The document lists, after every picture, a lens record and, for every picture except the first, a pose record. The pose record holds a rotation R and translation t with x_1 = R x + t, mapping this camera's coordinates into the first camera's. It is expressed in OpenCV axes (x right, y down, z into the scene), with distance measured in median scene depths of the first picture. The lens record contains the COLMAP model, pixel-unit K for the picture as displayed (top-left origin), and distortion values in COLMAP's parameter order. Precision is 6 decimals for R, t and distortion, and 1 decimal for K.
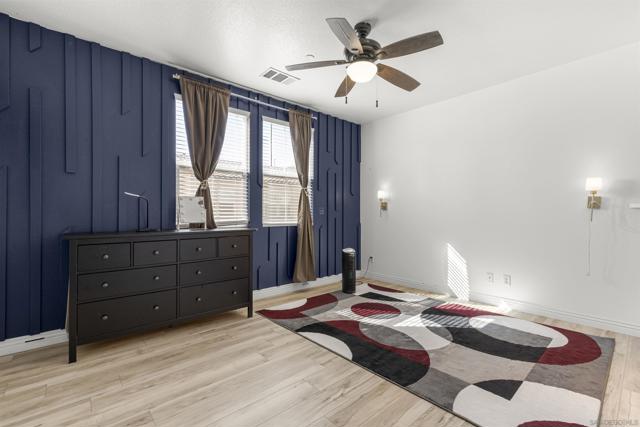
lens RADIAL K [[281.4, 0, 320.8], [0, 281.4, 215.1], [0, 0, 1]] dist [0.000200, -0.000023]
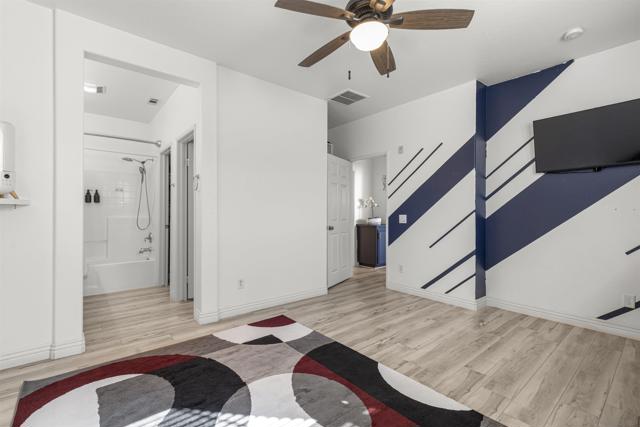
lens RADIAL K [[281.4, 0, 320.8], [0, 281.4, 215.1], [0, 0, 1]] dist [0.000200, -0.000023]
pose [[-0.999508, -0.004049, 0.031103, 0.285516], [-0.003865, 0.999975, 0.005991, -0.005440], [-0.031127, 0.005867, -0.999498, 2.021835]]
